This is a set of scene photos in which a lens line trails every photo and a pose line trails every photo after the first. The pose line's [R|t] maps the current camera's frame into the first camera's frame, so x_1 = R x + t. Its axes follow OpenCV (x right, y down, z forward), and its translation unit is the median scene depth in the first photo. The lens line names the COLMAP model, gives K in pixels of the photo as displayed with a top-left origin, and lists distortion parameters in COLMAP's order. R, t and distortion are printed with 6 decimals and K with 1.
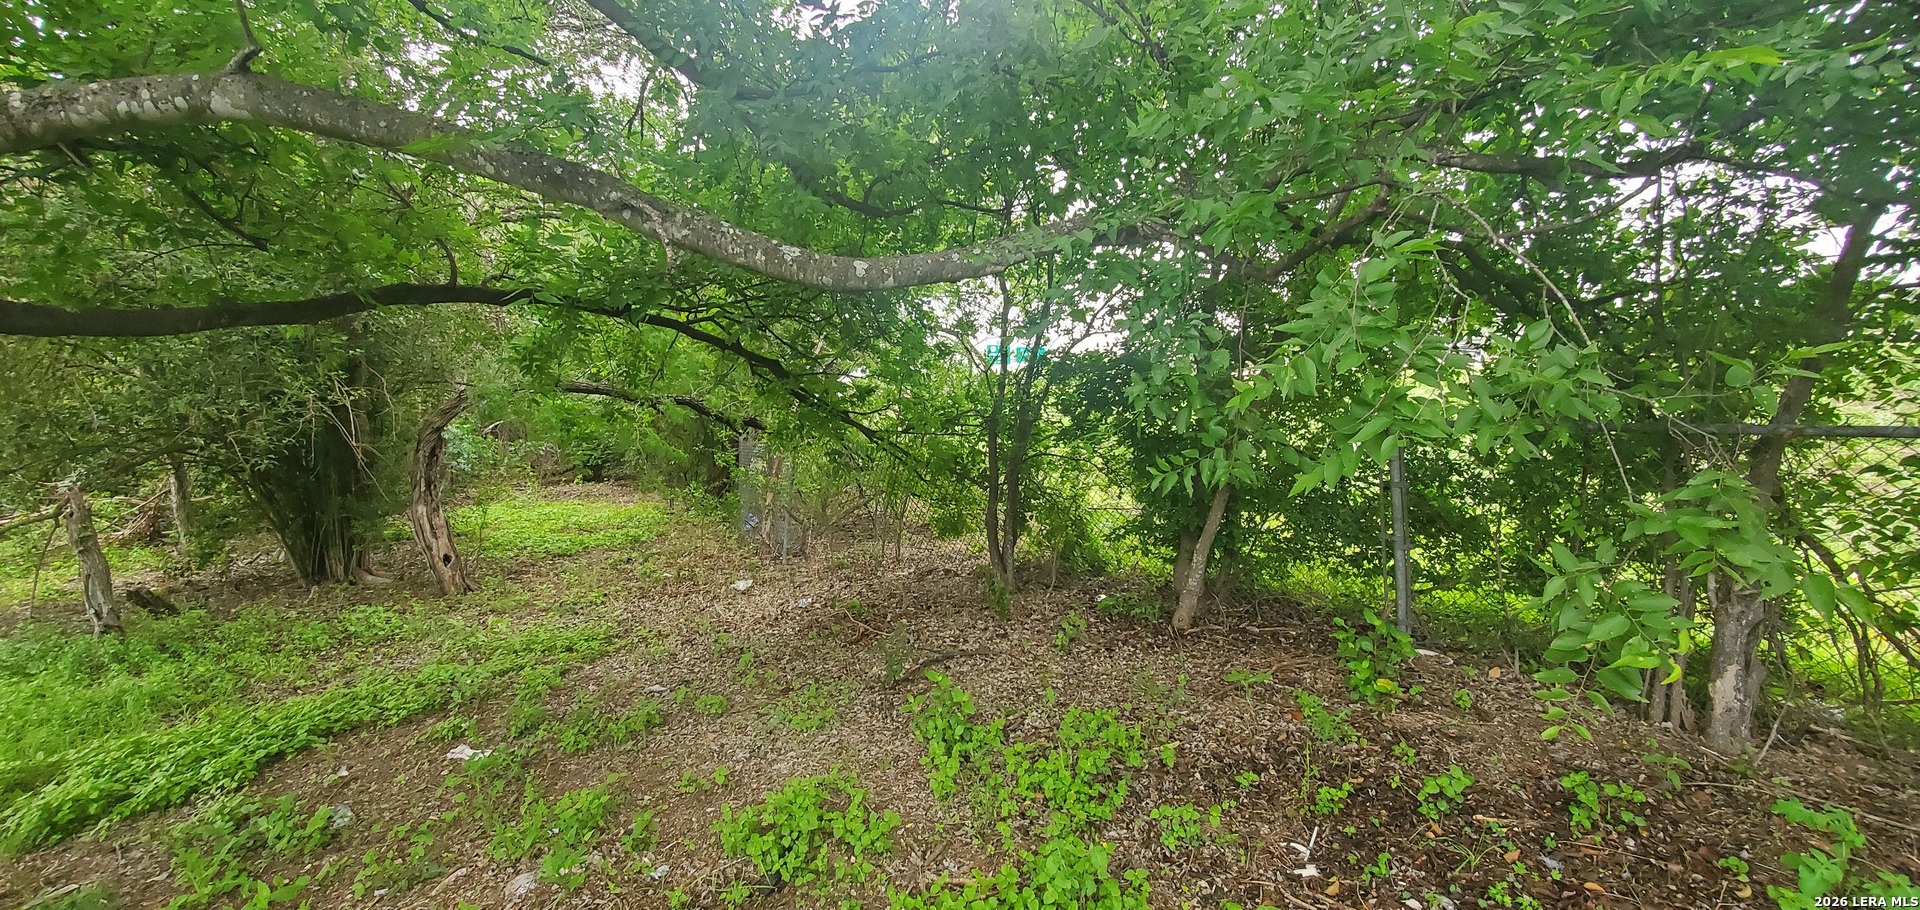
lens RADIAL K [[748.5, 0, 960.0], [0, 748.5, 455.0], [0, 0, 1]] dist [-0.000358, -0.003647]
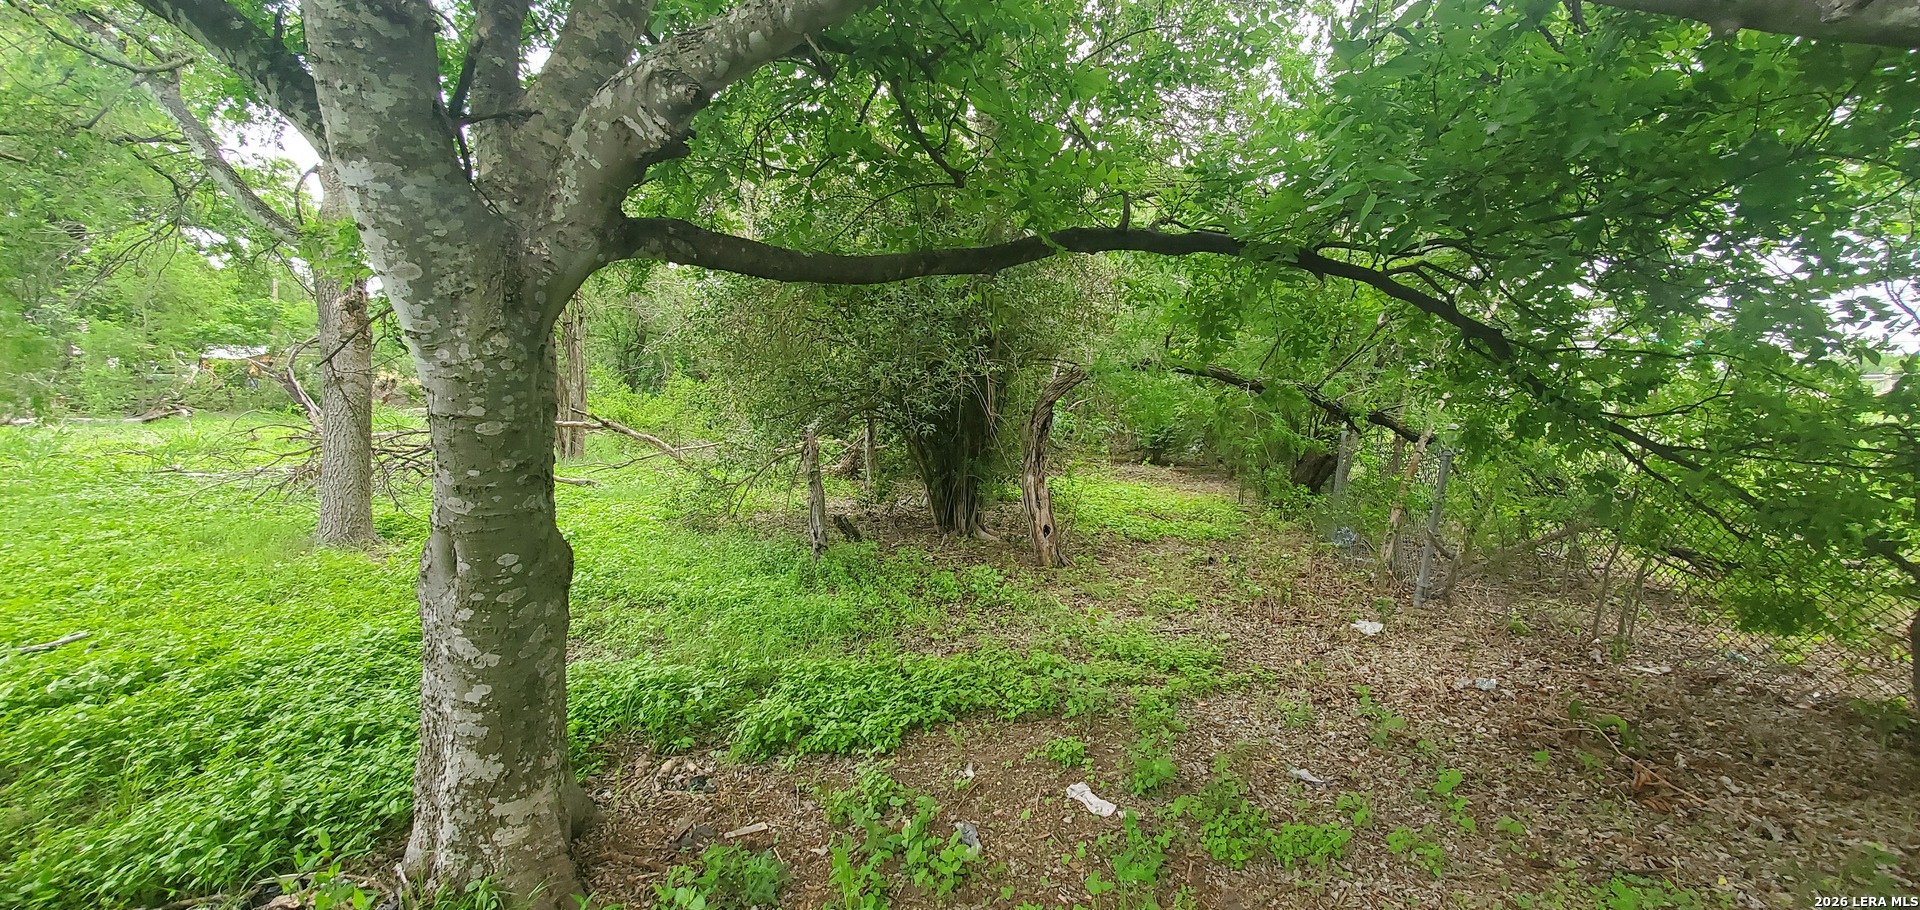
lens RADIAL K [[748.5, 0, 960.0], [0, 748.5, 455.0], [0, 0, 1]] dist [-0.000358, -0.003647]
pose [[0.767572, 0.100490, -0.633036, -0.150869], [-0.091549, 0.994696, 0.046895, -0.000655], [0.634391, 0.021959, 0.772701, 0.141353]]
